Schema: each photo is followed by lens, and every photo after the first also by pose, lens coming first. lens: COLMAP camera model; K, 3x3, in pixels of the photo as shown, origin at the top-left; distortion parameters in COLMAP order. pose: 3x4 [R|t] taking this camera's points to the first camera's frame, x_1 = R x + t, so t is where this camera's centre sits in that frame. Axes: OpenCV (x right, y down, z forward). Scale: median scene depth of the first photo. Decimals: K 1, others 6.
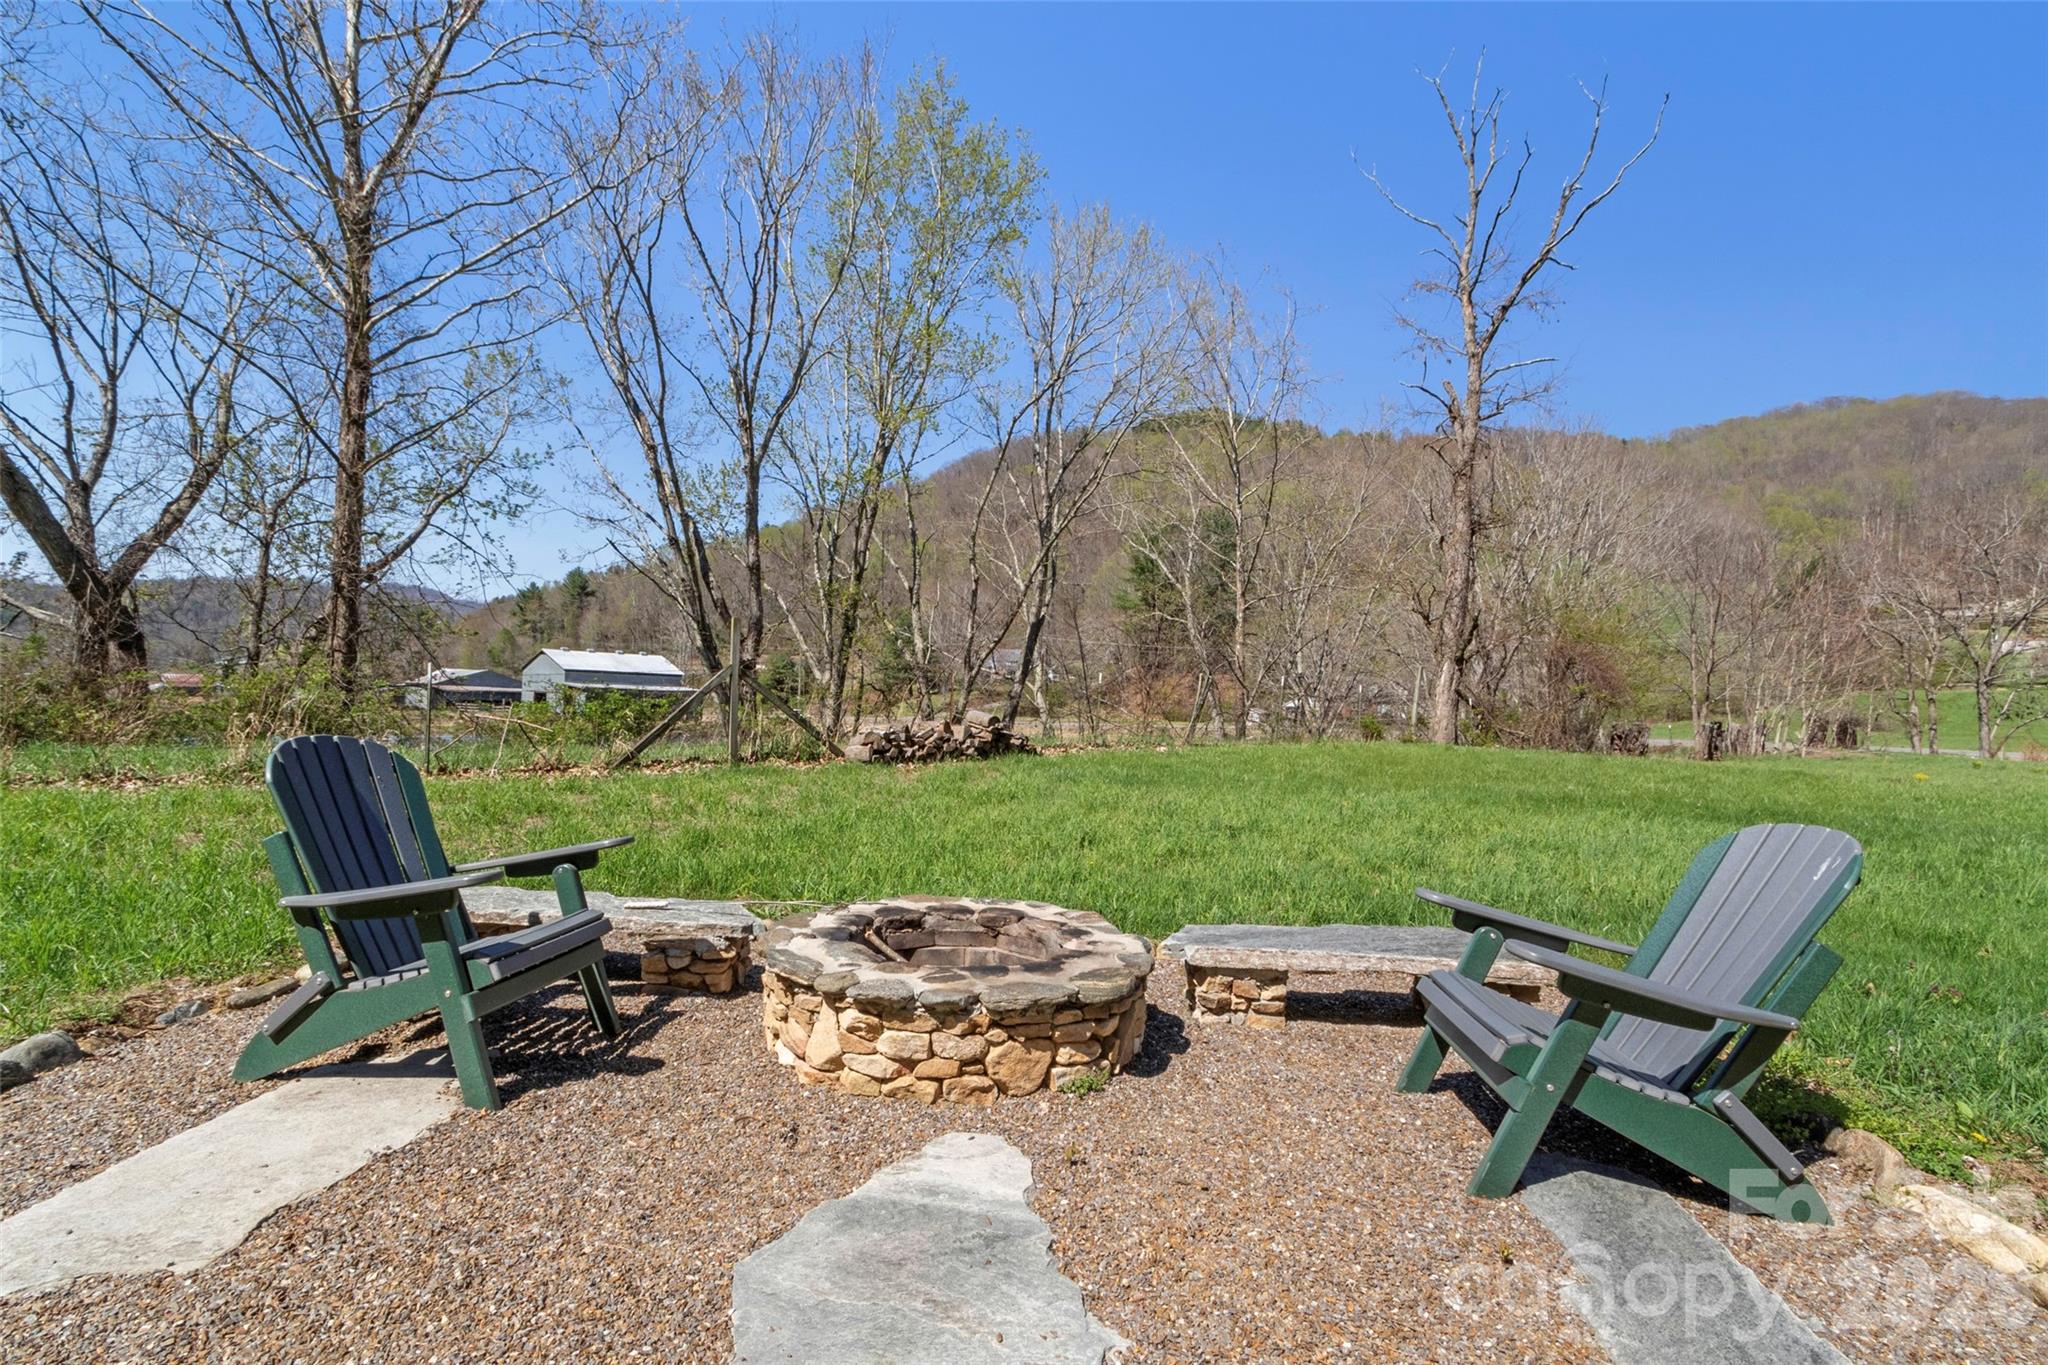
lens RADIAL K [[957.9, 0, 1016.8], [0, 957.9, 694.2], [0, 0, 1]] dist [0.005103, 0.000352]
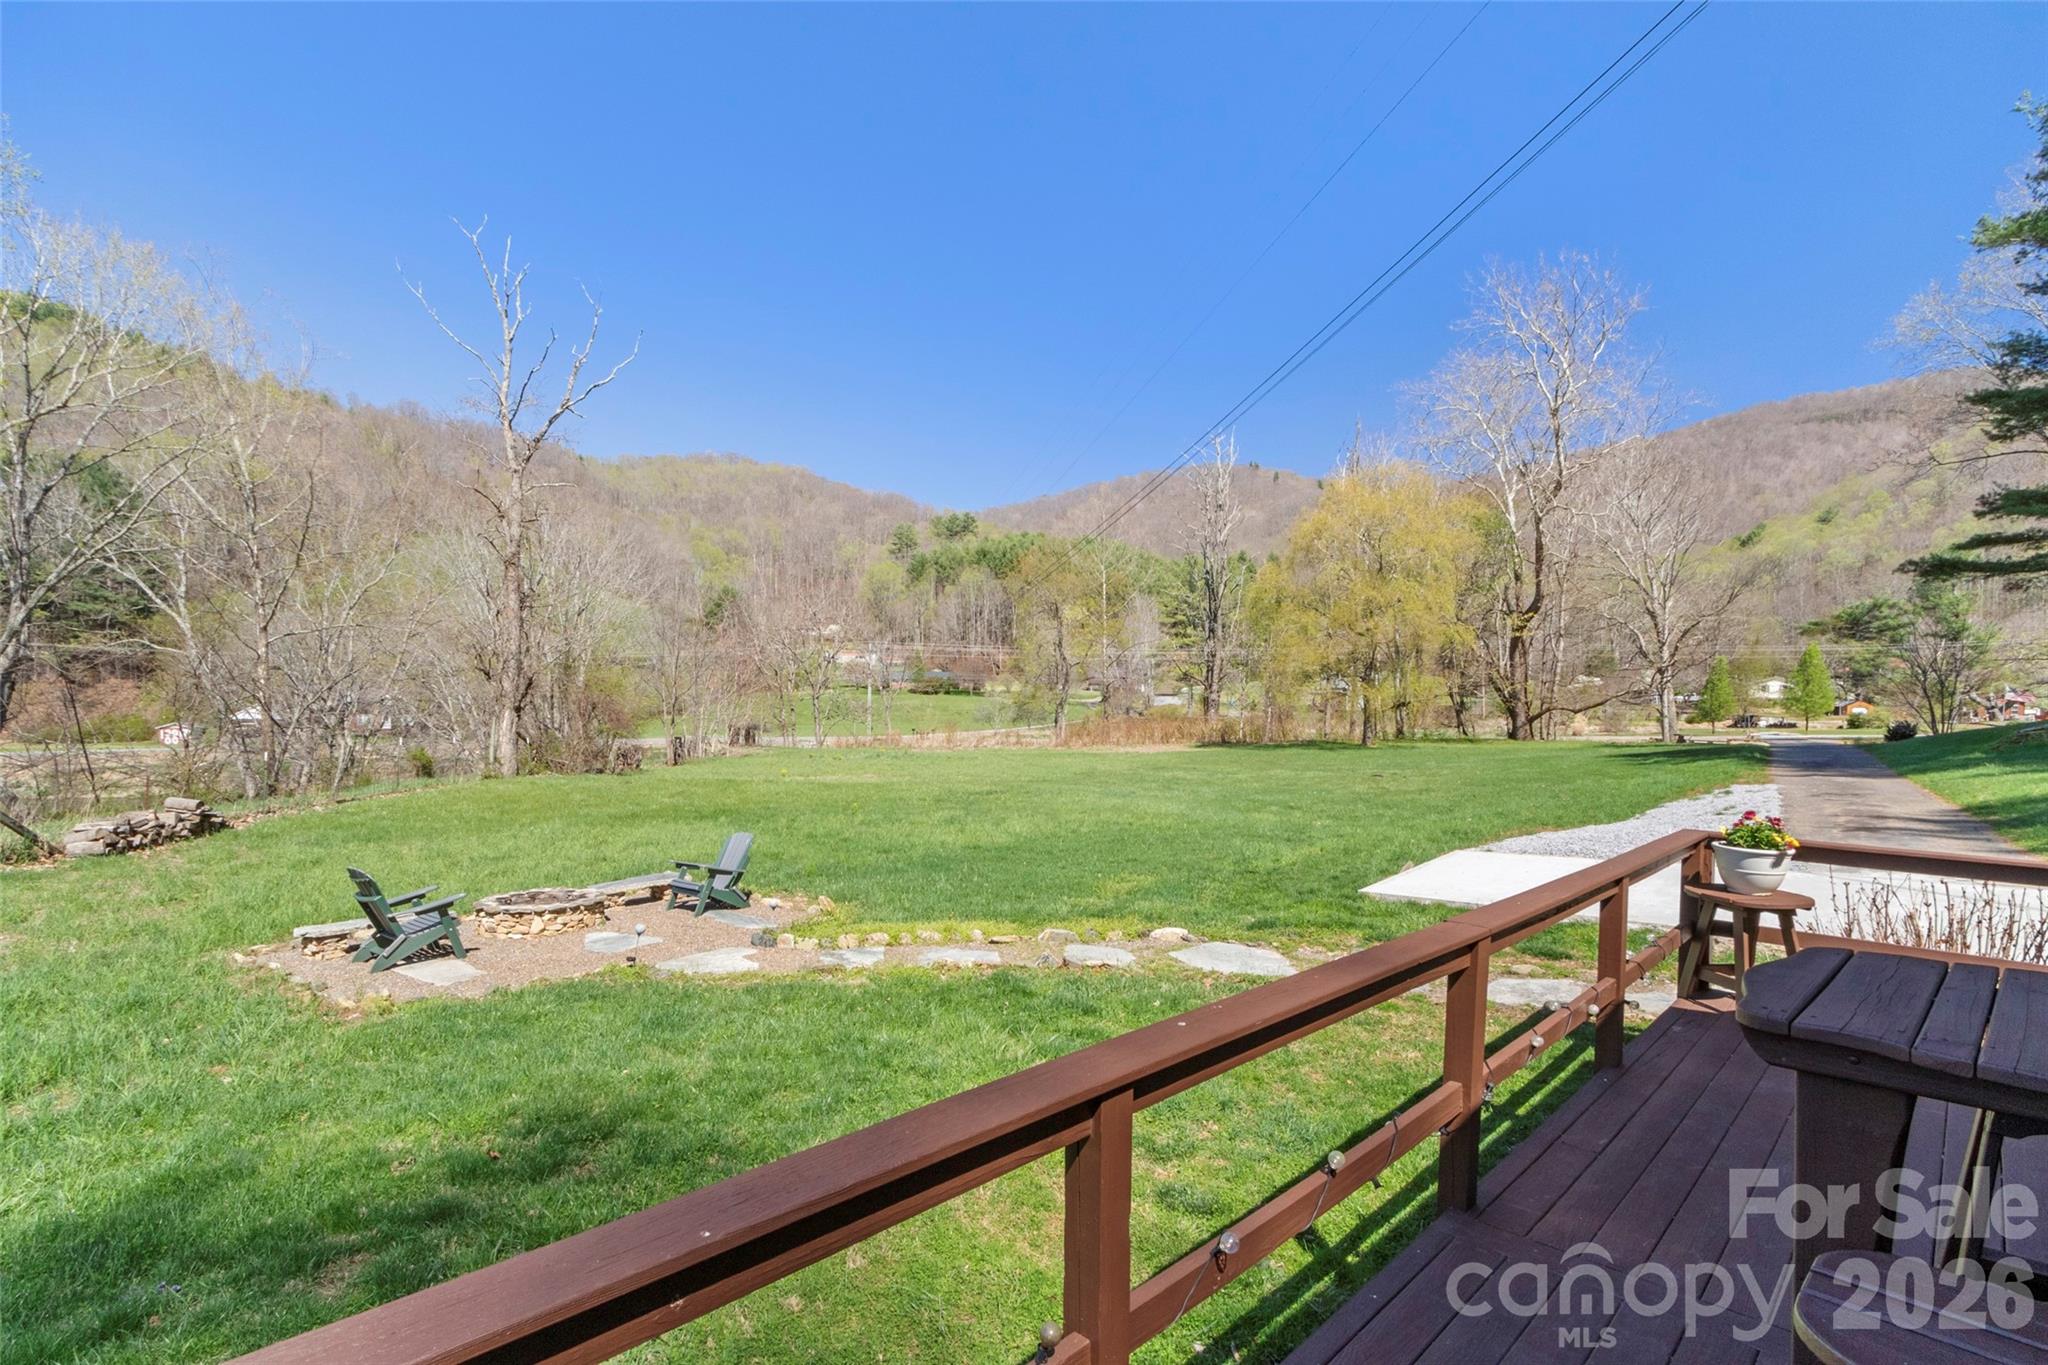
lens RADIAL K [[930.0, 0, 980.4], [0, 930.0, 740.7], [0, 0, 1]] dist [0.002036, 0.000383]
pose [[0.576693, -0.054878, 0.815116, -0.275758], [0.017408, 0.998340, 0.054897, -0.067827], [-0.816776, -0.017469, 0.576691, -0.321134]]
